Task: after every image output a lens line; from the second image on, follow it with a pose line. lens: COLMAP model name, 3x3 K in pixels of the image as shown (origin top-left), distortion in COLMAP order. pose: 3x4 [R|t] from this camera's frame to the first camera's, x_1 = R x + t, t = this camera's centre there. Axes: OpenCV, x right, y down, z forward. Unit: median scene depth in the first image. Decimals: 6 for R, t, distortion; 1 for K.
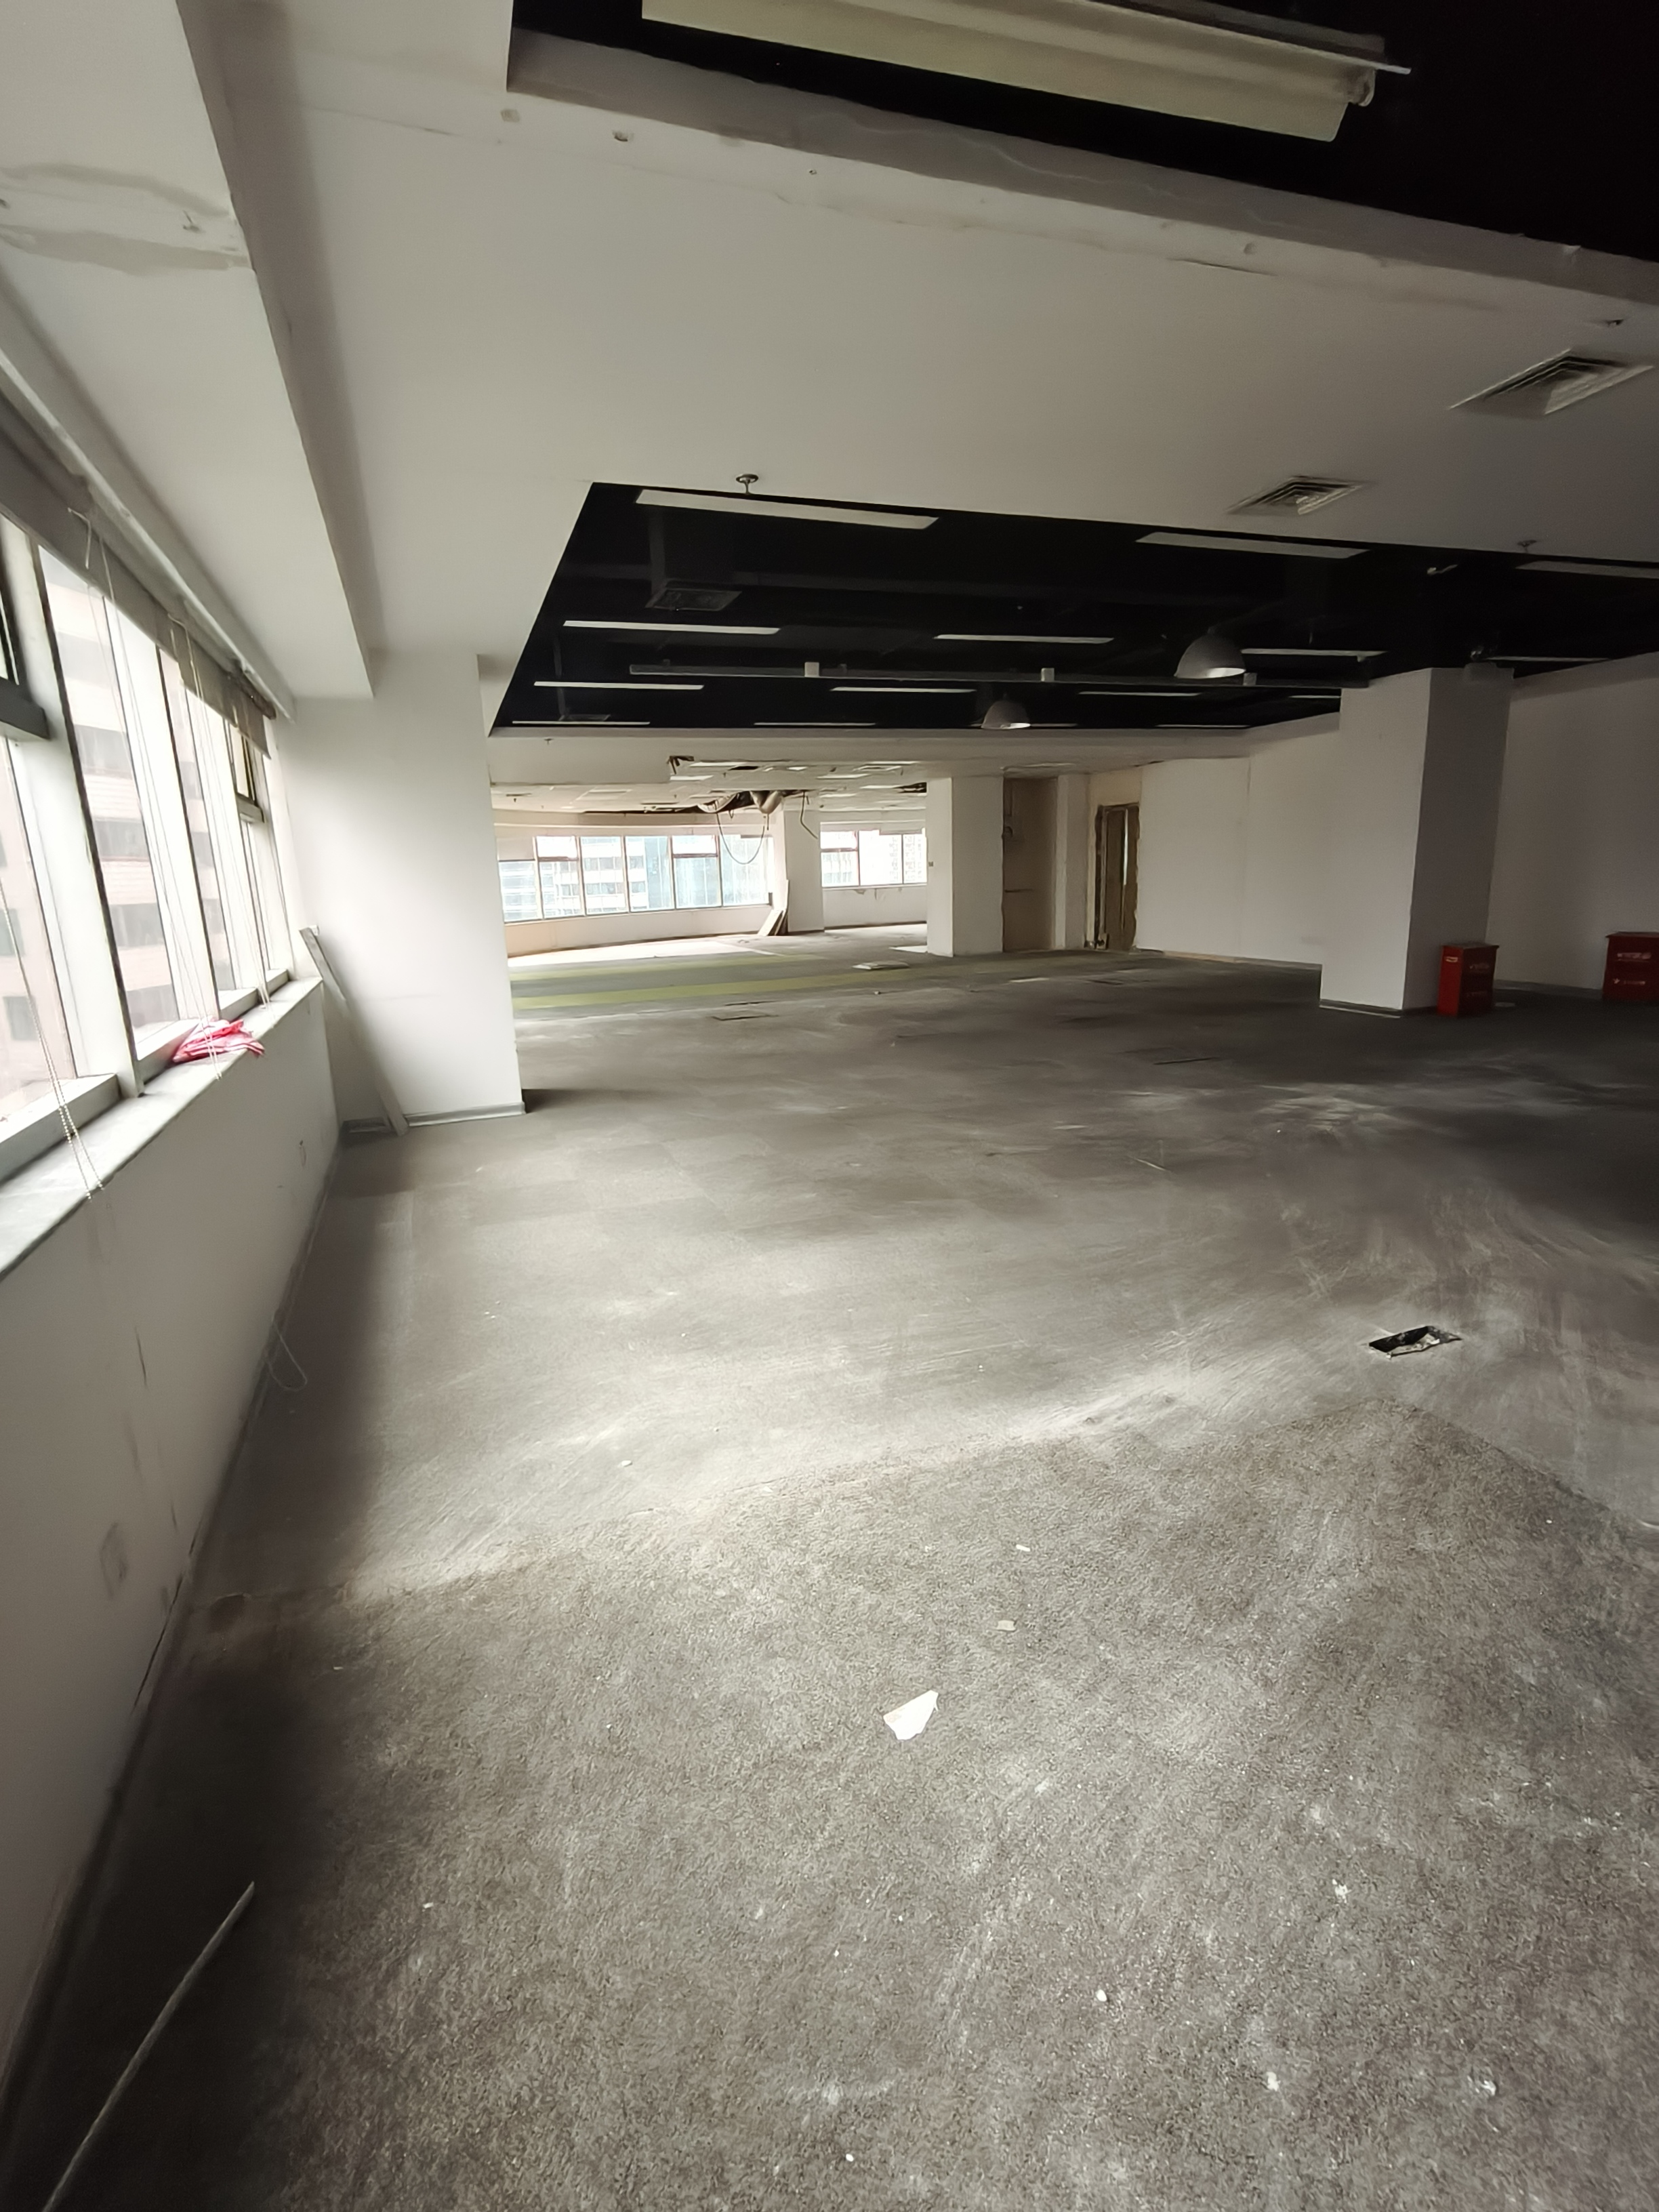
lens RADIAL K [[1076.2, 0, 751.6], [0, 1076.2, 1105.2], [0, 0, 1]] dist [-0.003785, 0.006202]
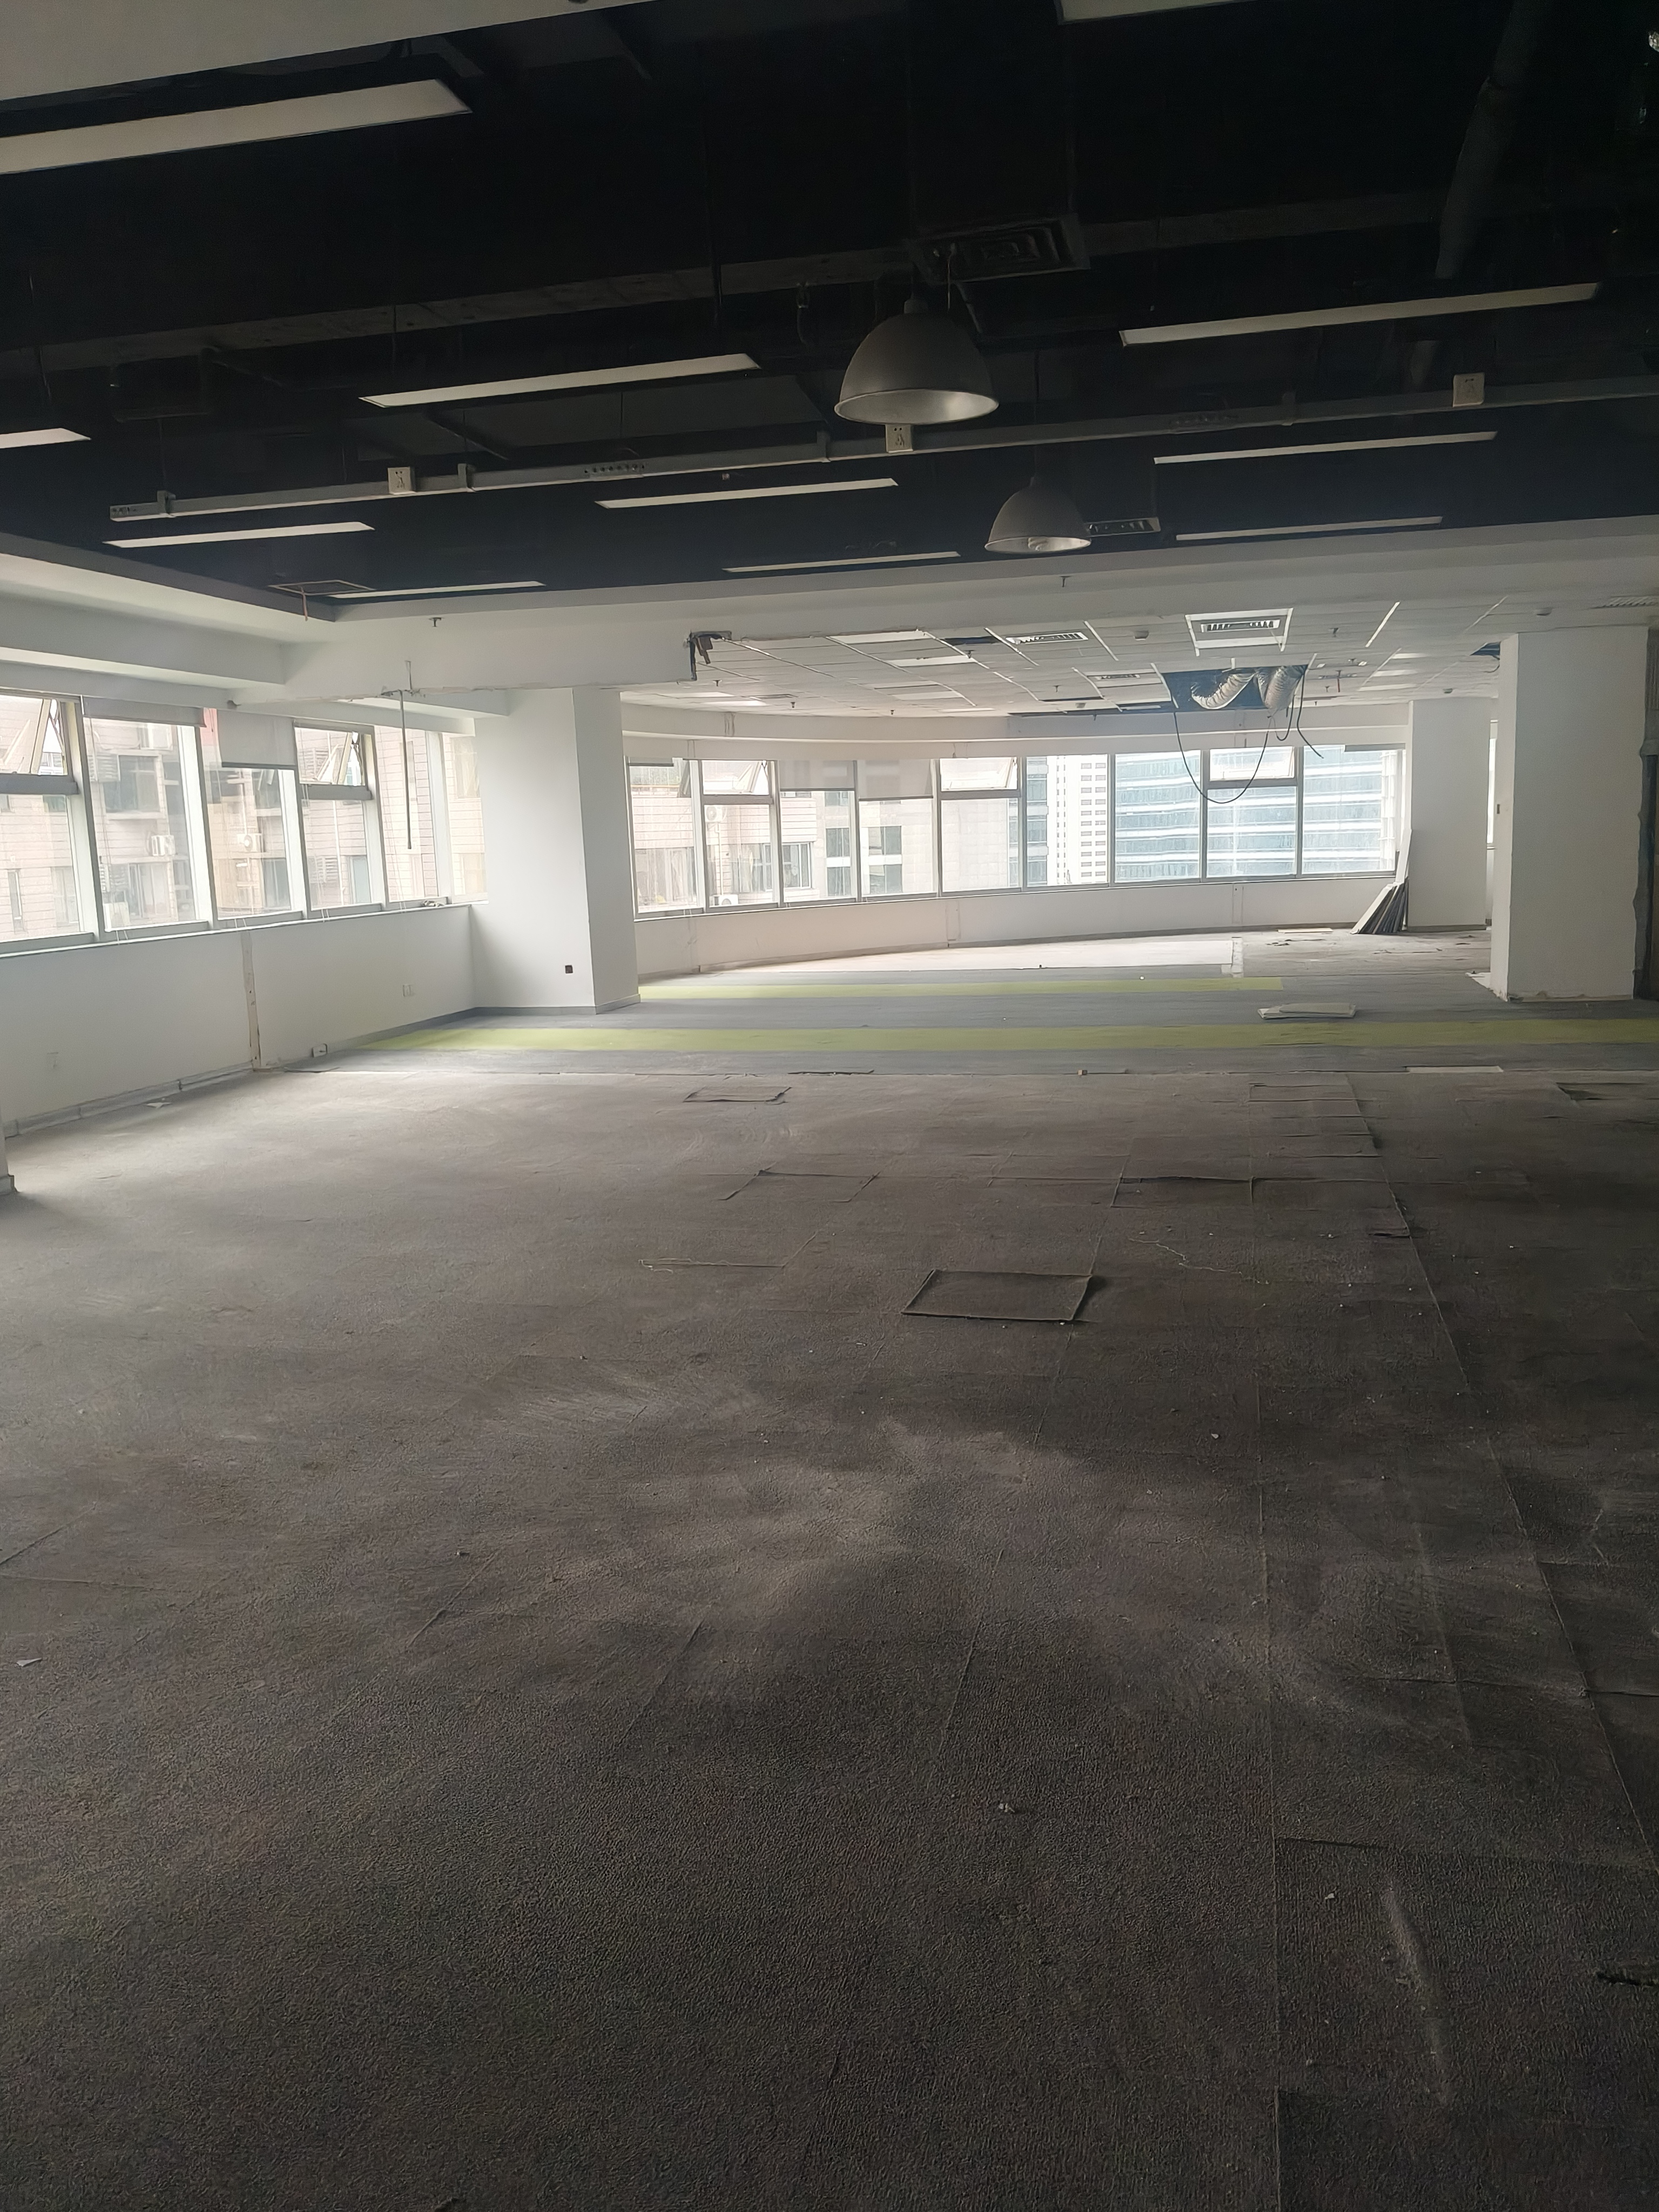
lens RADIAL K [[1735.5, 0, 824.8], [0, 1735.5, 1104.4], [0, 0, 1]] dist [0.053900, -0.086536]
pose [[0.843837, 0.093360, -0.528415, 0.385483], [-0.111897, 0.993715, -0.003122, -0.063749], [0.524803, 0.061763, 0.848980, 0.211777]]
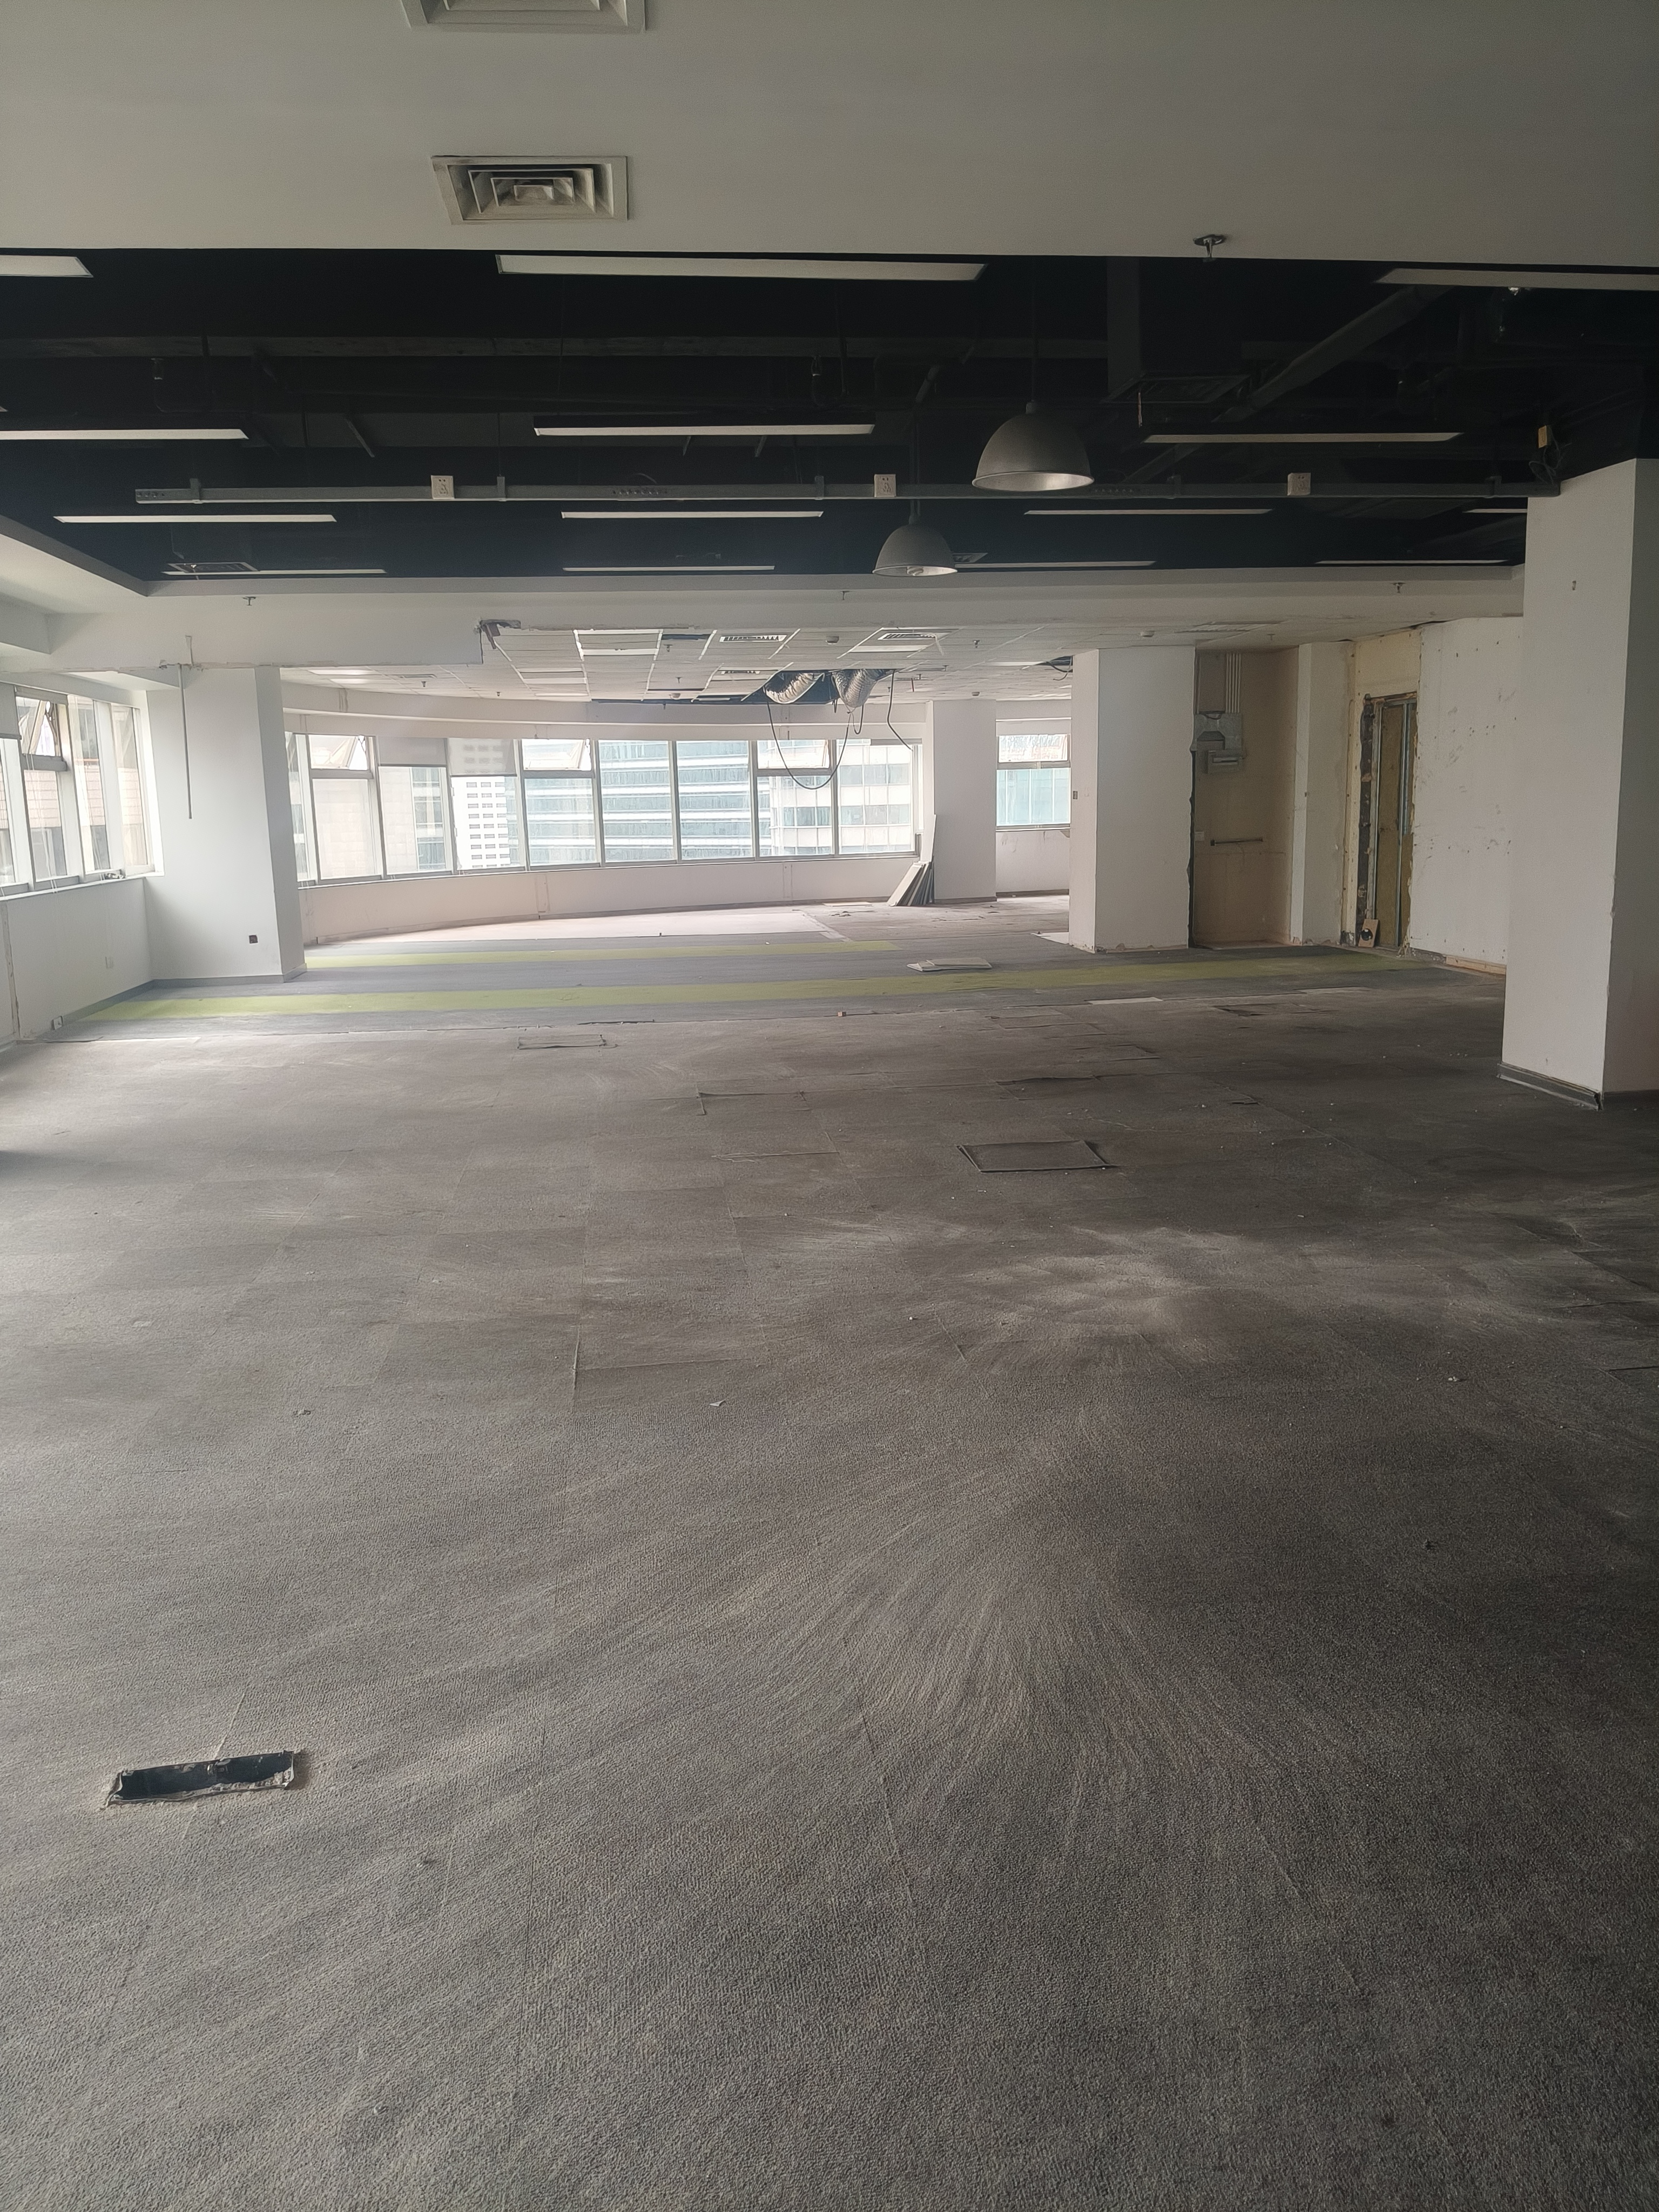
lens RADIAL K [[1735.5, 0, 815.3], [0, 1735.5, 1104.9], [0, 0, 1]] dist [0.053900, -0.086536]
pose [[0.976443, 0.051234, -0.209602, 0.257499], [-0.057604, 0.998041, -0.024395, -0.024832], [0.207942, 0.035894, 0.977482, 0.050593]]
